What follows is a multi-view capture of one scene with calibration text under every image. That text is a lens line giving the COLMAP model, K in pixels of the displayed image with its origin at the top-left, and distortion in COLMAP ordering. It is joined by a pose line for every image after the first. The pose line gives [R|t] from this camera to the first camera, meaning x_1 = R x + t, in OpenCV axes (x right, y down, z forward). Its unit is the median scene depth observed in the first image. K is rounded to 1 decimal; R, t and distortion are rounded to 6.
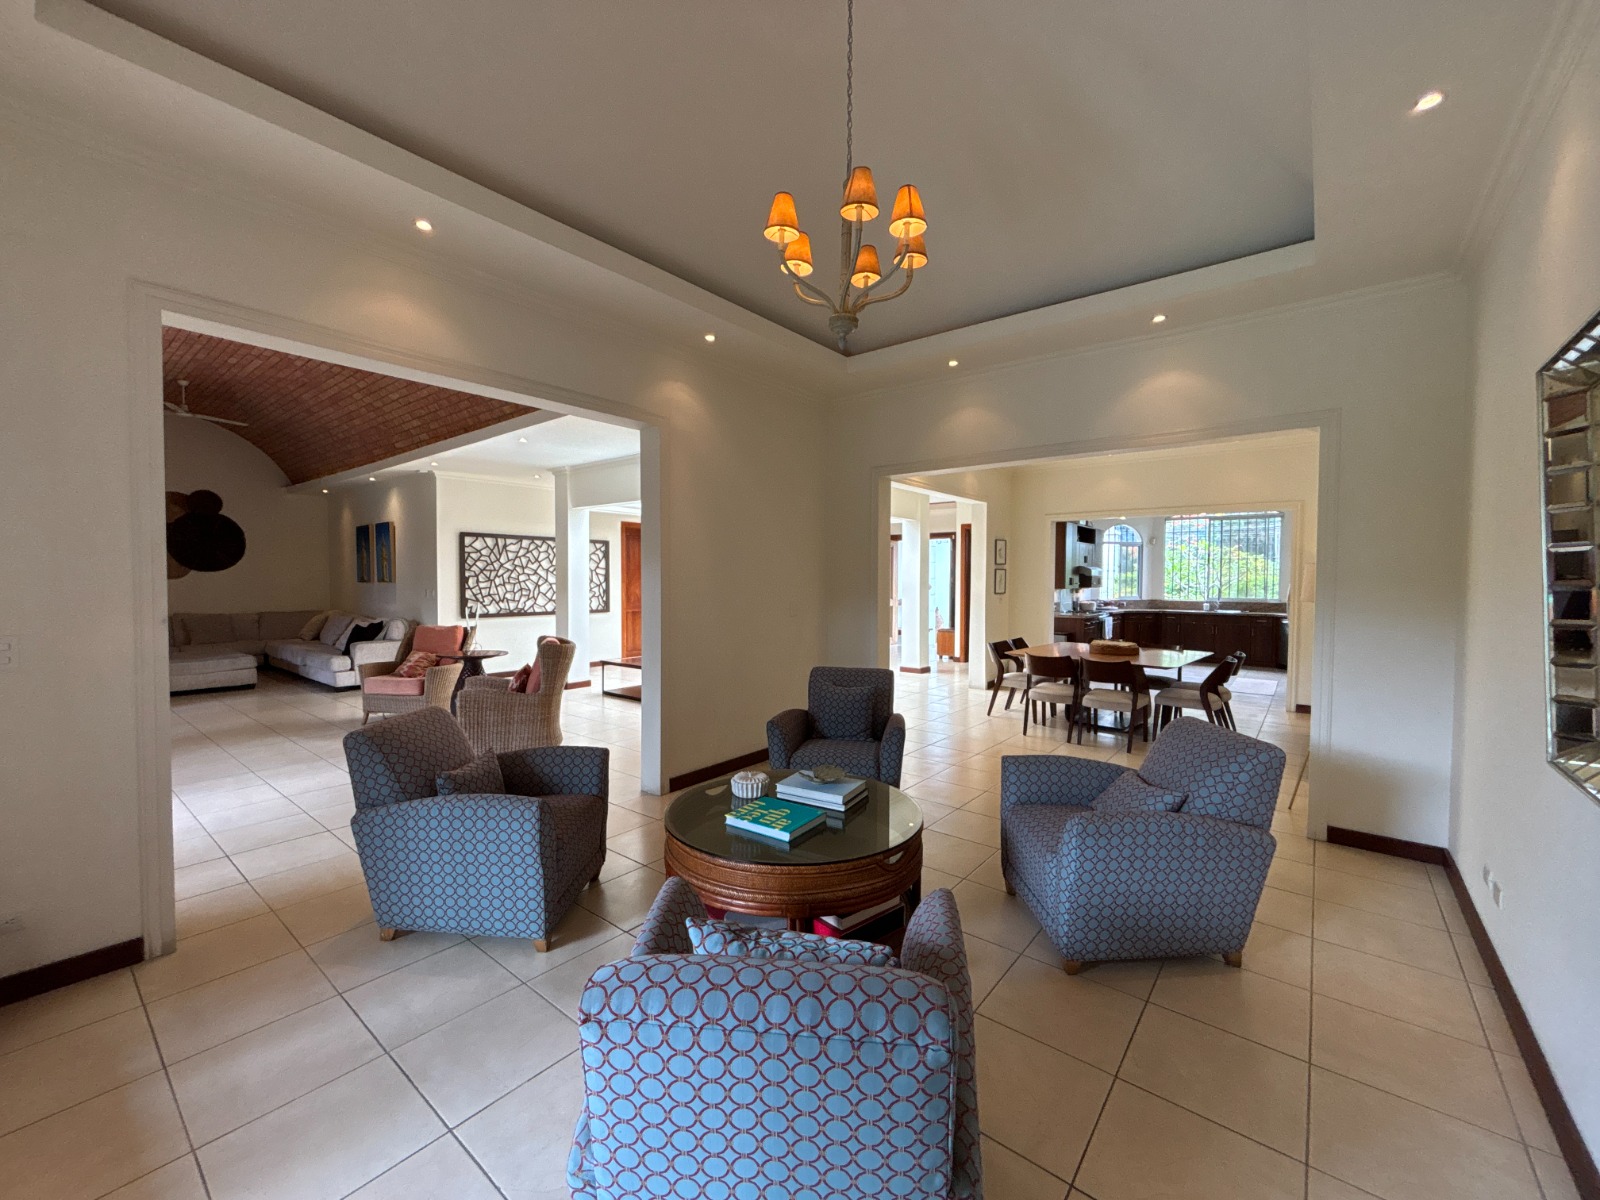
lens RADIAL K [[649.4, 0, 801.3], [0, 649.4, 597.6], [0, 0, 1]] dist [-0.002580, 0.000223]
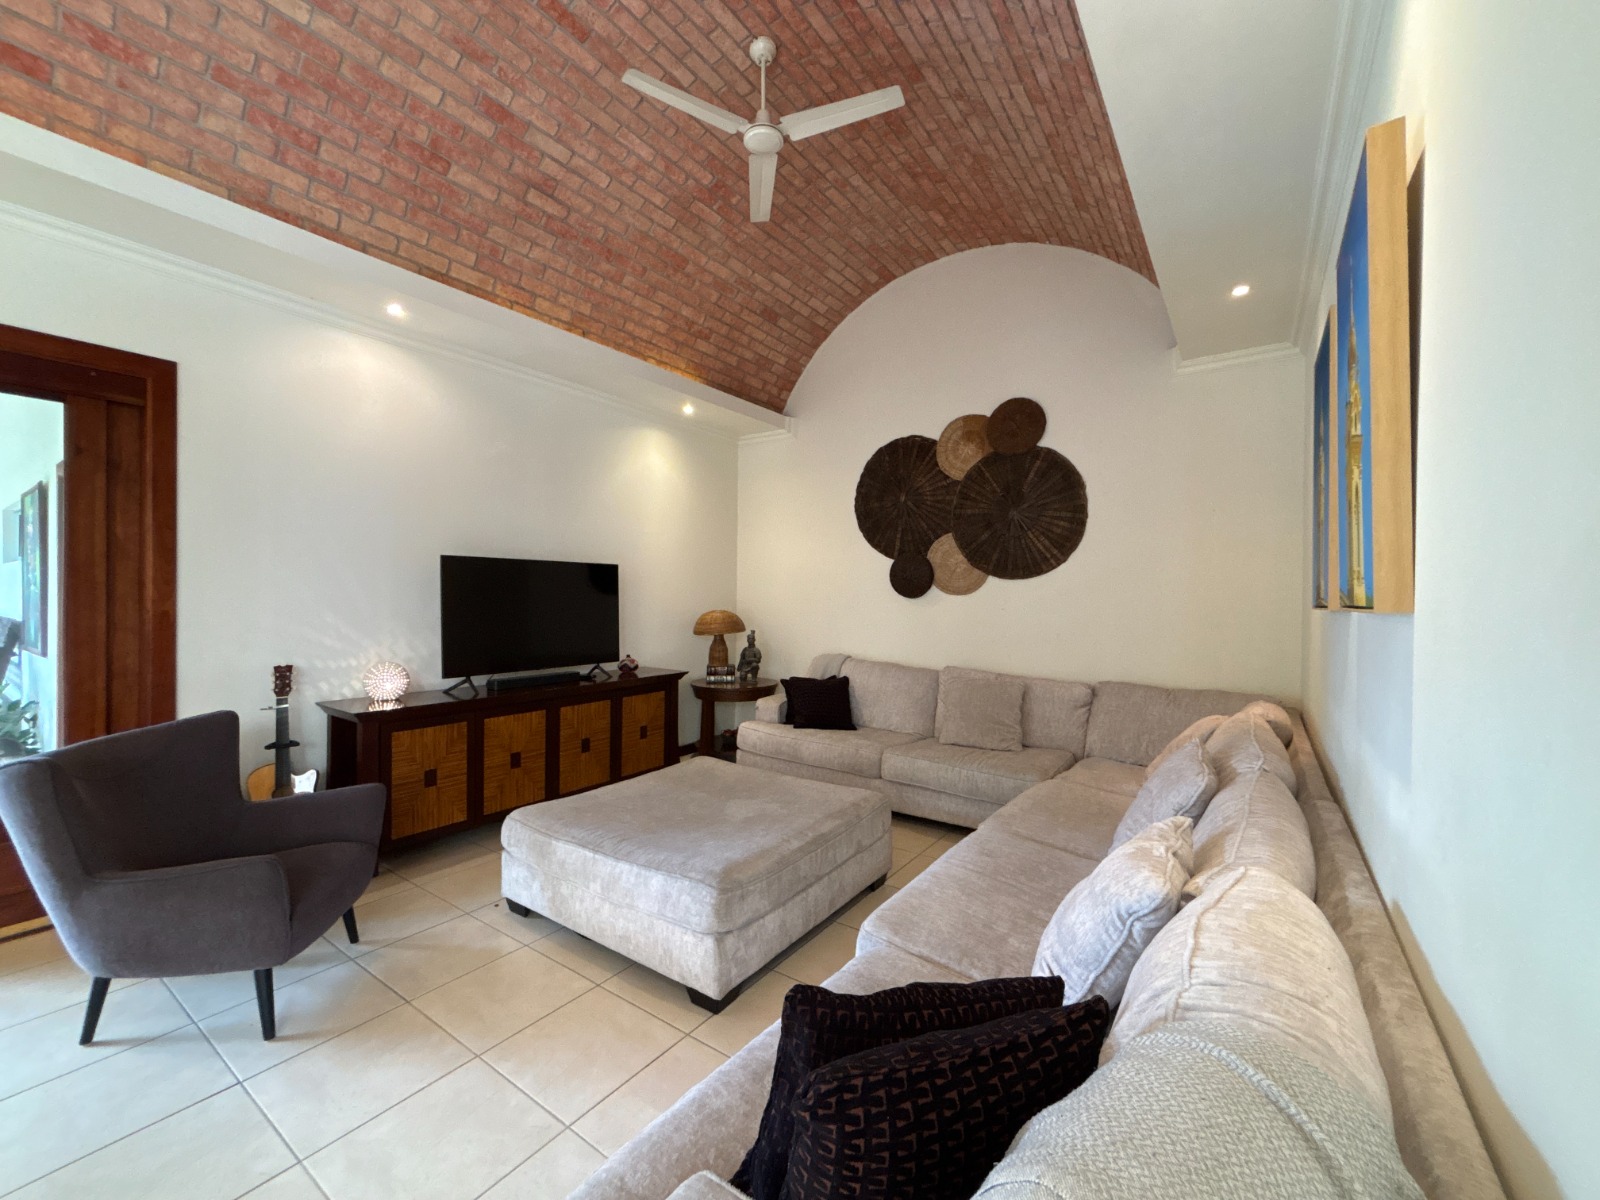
lens RADIAL K [[649.4, 0, 801.3], [0, 649.4, 597.6], [0, 0, 1]] dist [-0.002580, 0.000223]
pose [[0.071707, 0.005949, -0.997408, -0.526489], [-0.037294, 0.999299, 0.003279, -0.026231], [0.996728, 0.036962, 0.071879, 0.910821]]
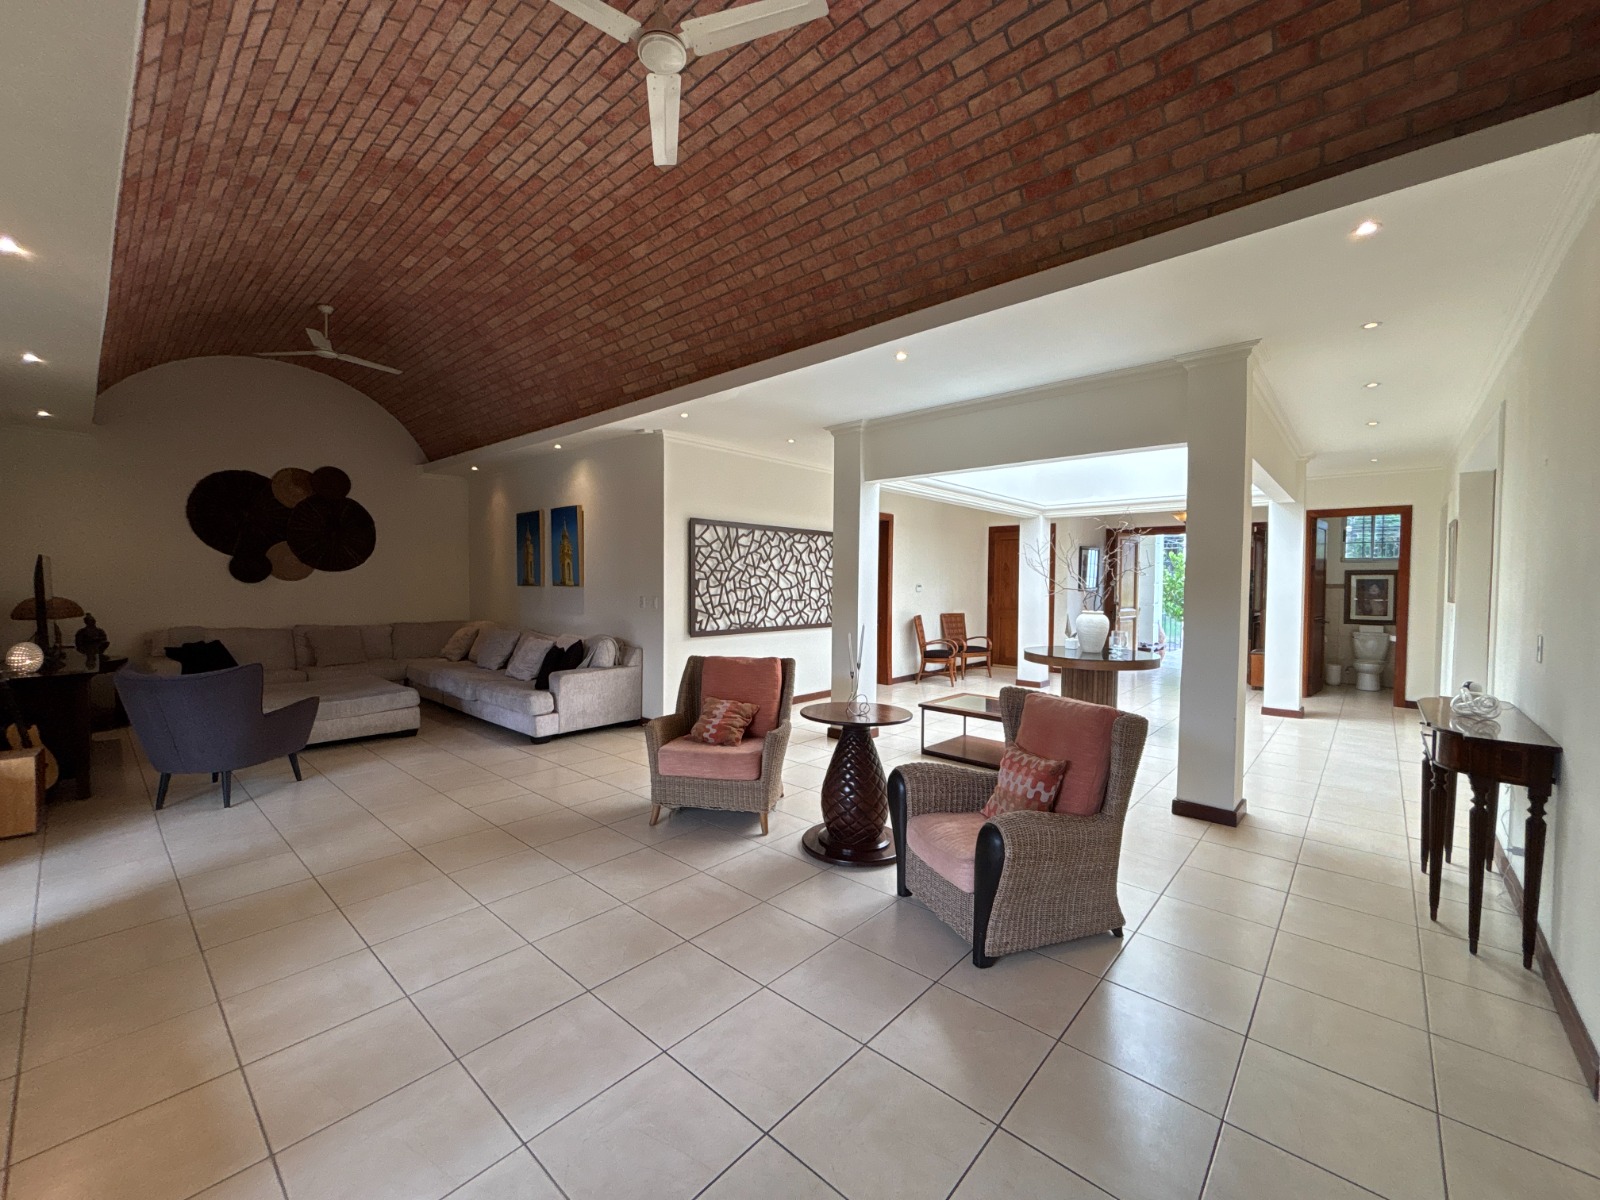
lens RADIAL K [[611.6, 0, 792.6], [0, 611.6, 603.0], [0, 0, 1]] dist [-0.011826, -0.000375]
pose [[0.999790, 0.005146, -0.019850, -0.382373], [-0.005010, 0.999963, 0.006928, -0.011054], [0.019885, -0.006827, 0.999779, 0.311260]]
